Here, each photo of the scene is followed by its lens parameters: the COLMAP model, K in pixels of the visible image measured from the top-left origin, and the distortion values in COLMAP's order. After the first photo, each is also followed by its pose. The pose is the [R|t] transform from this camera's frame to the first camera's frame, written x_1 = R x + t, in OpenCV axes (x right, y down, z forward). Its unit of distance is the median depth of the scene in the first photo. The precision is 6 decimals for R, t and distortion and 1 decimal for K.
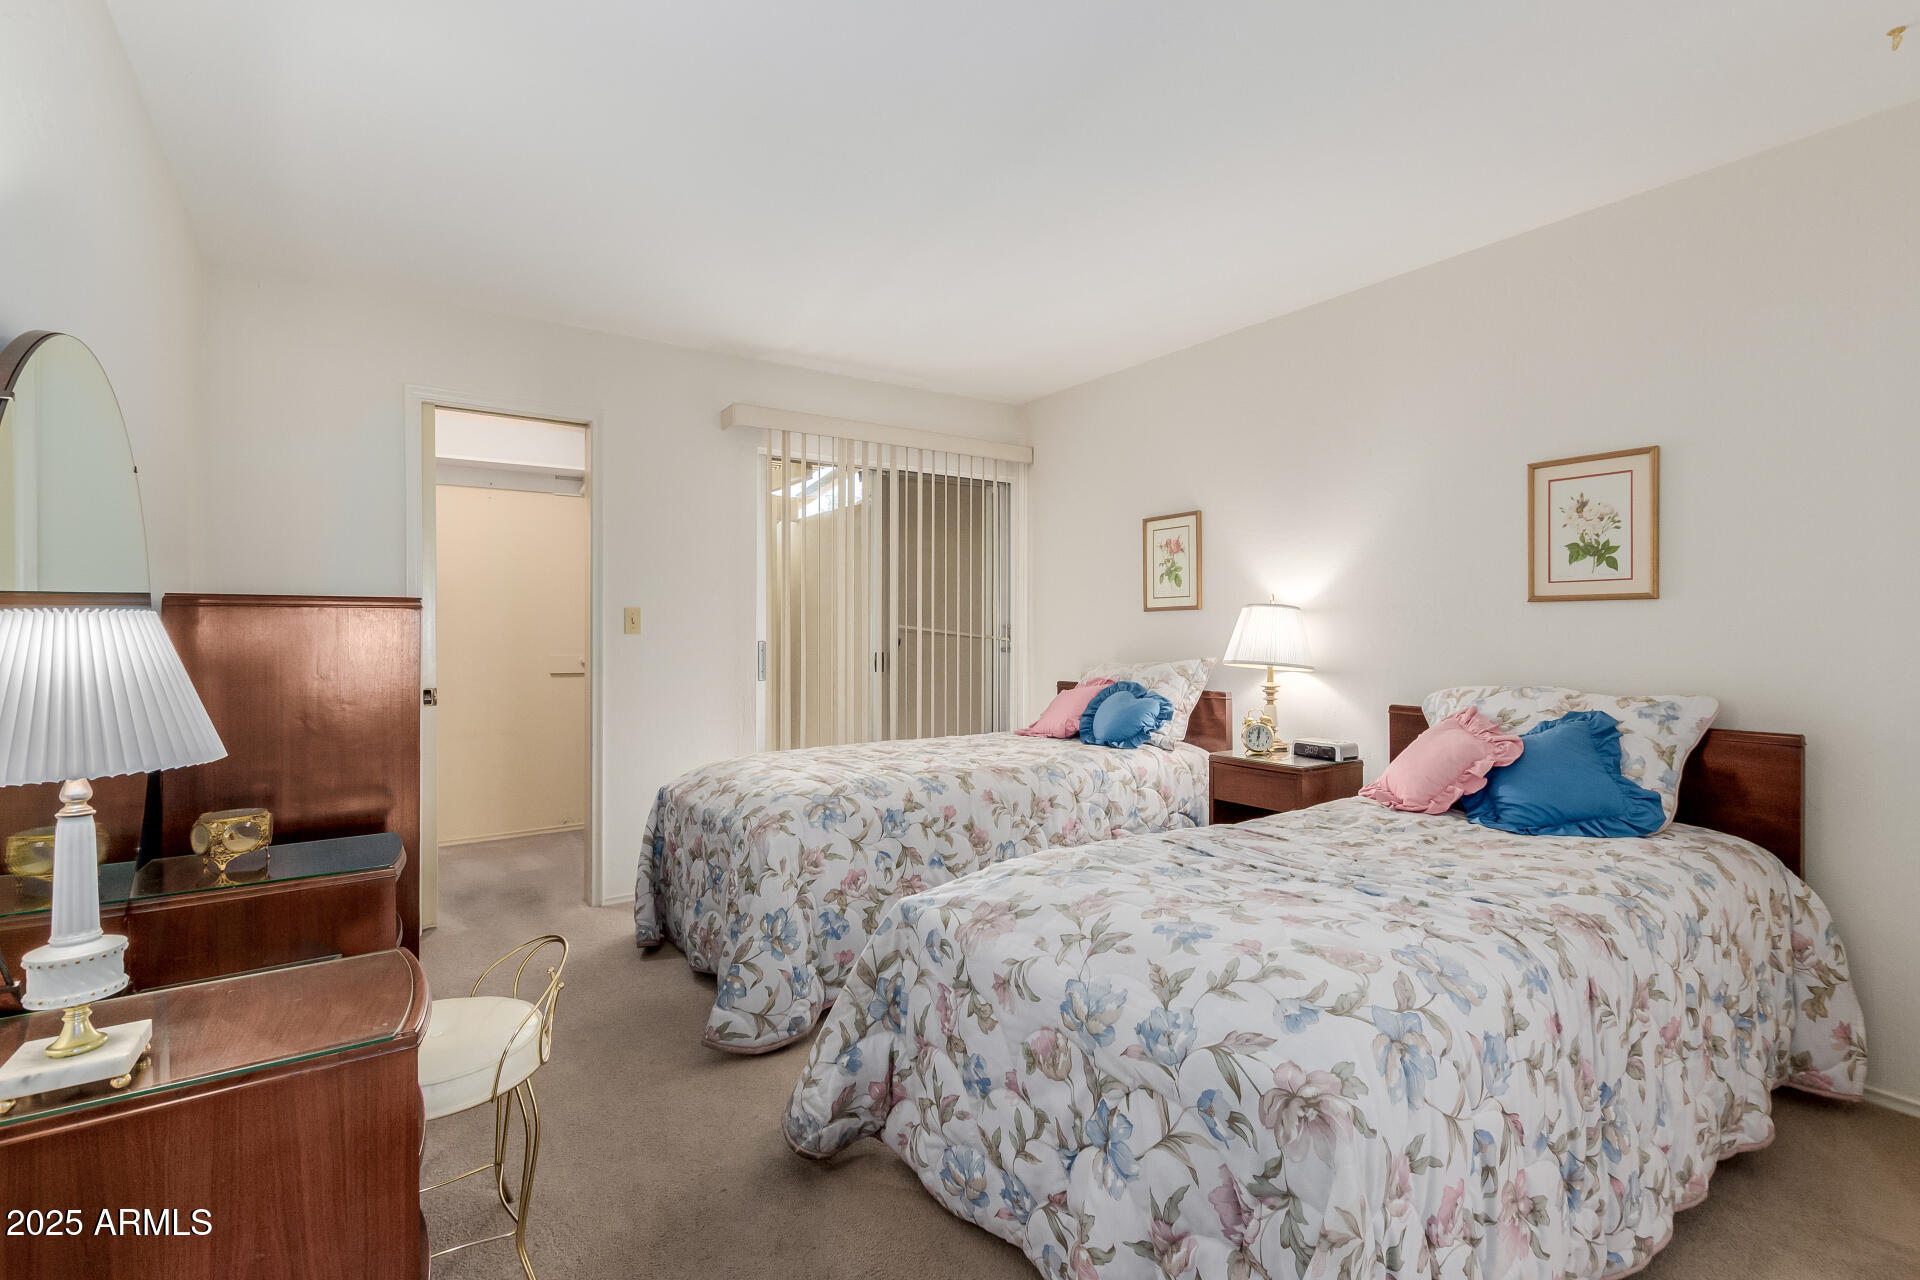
lens RADIAL K [[897.5, 0, 962.0], [0, 897.5, 642.5], [0, 0, 1]] dist [0.003608, -0.002205]
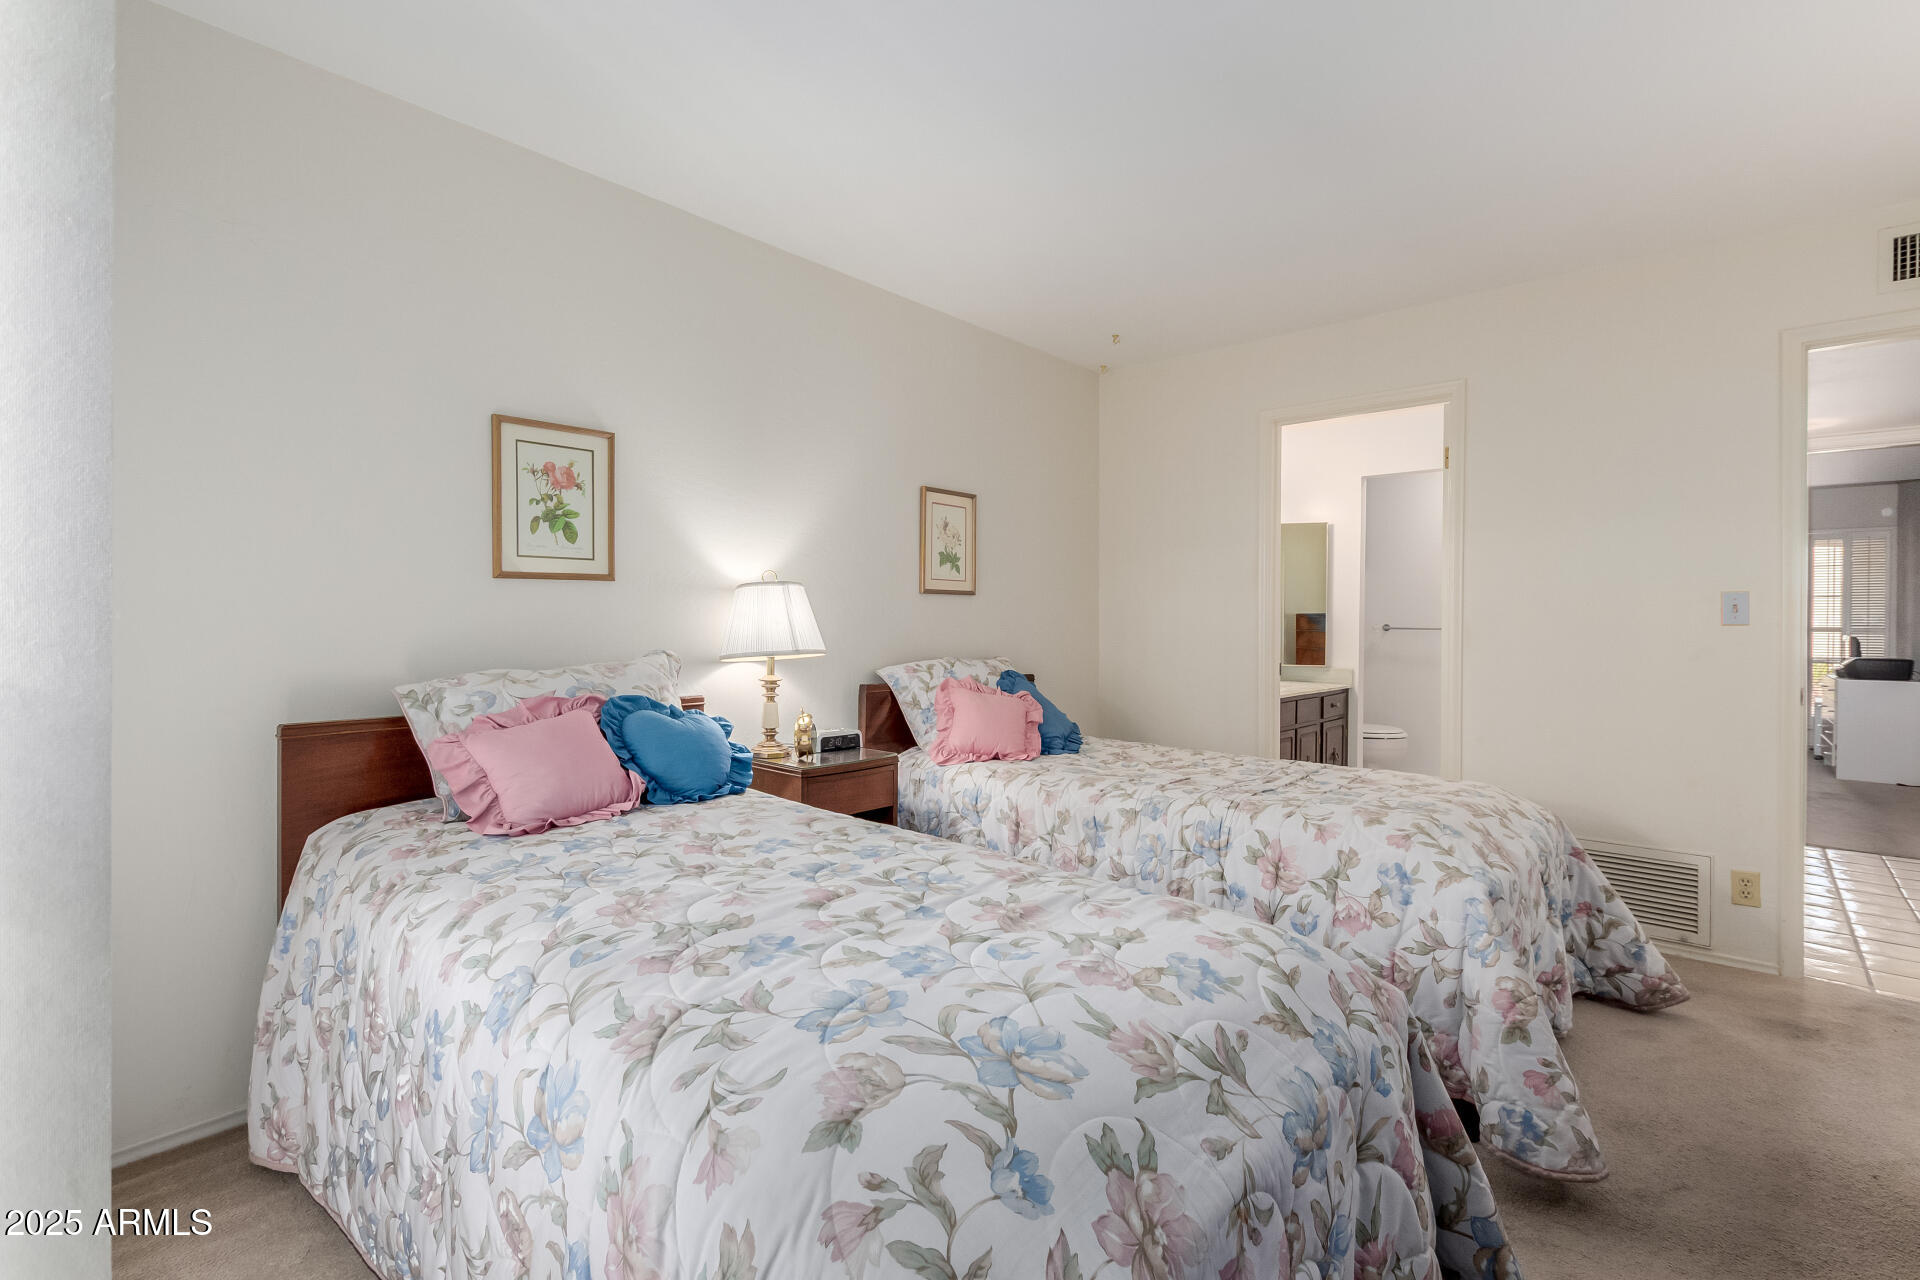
lens RADIAL K [[897.5, 0, 960.5], [0, 897.5, 621.1], [0, 0, 1]] dist [0.003608, -0.002205]
pose [[-0.261127, -0.017012, 0.965154, -0.446822], [-0.004003, 0.999855, 0.016541, -0.018736], [-0.965296, 0.000455, -0.261158, 0.911097]]
